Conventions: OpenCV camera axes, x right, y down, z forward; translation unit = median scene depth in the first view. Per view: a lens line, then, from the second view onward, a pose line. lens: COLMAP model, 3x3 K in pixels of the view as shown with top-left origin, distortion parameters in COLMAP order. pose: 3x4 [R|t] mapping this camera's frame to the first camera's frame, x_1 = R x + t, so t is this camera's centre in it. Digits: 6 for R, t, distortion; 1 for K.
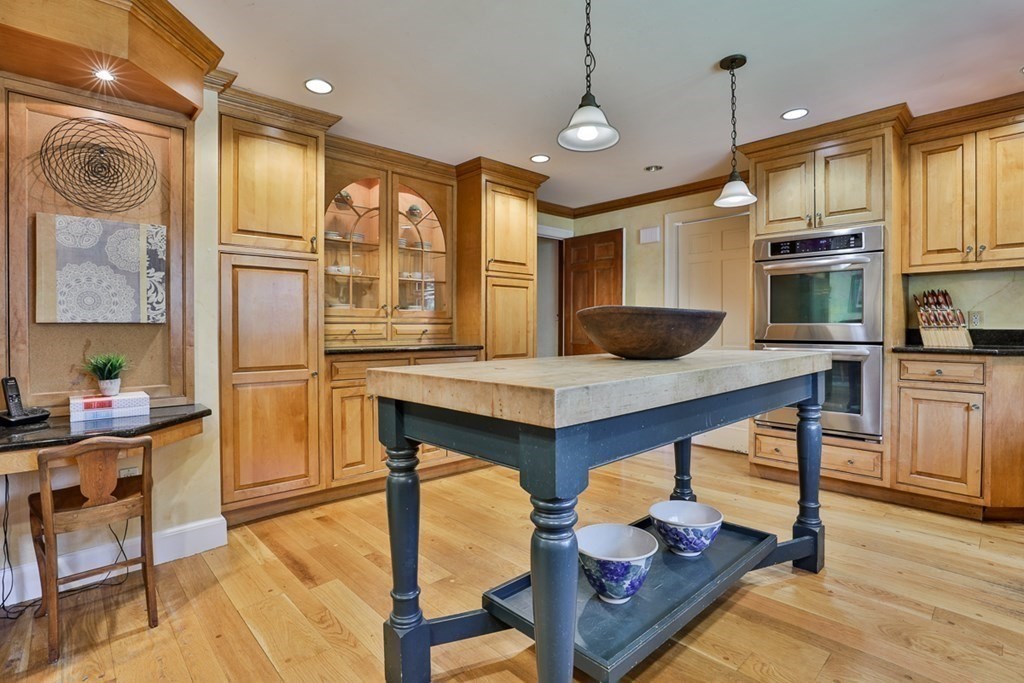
lens RADIAL K [[501.5, 0, 520.9], [0, 501.5, 310.8], [0, 0, 1]] dist [-0.029244, 0.001538]
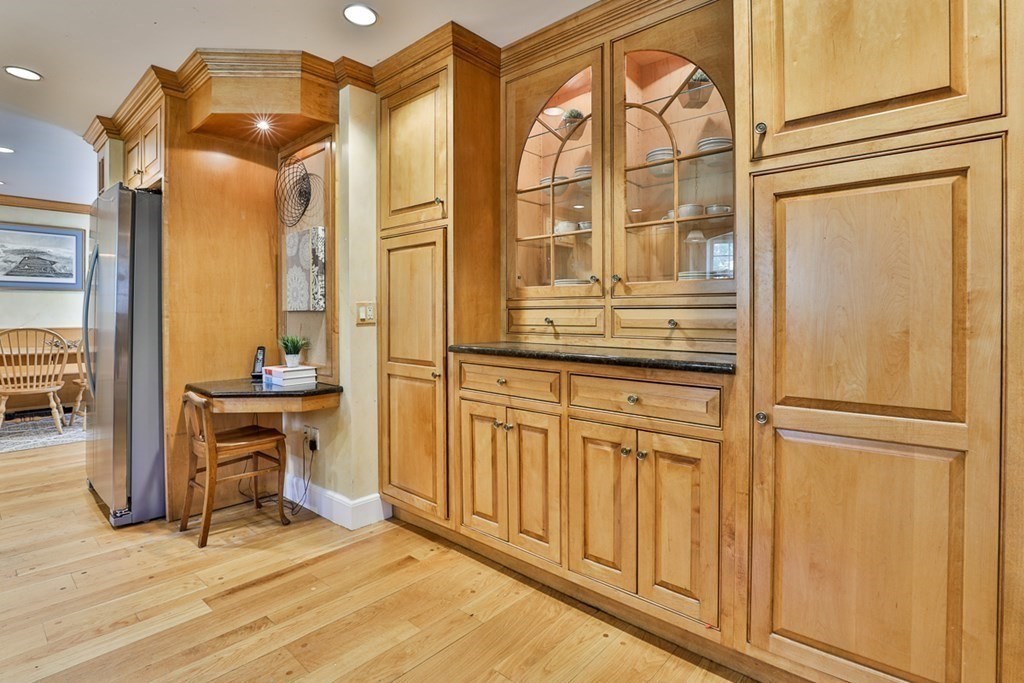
lens RADIAL K [[501.5, 0, 520.9], [0, 501.5, 310.8], [0, 0, 1]] dist [-0.029244, 0.001538]
pose [[0.082706, -0.007218, -0.996548, 0.363707], [0.030138, 0.999535, -0.004739, 0.034290], [0.996118, -0.029642, 0.082885, 1.040643]]
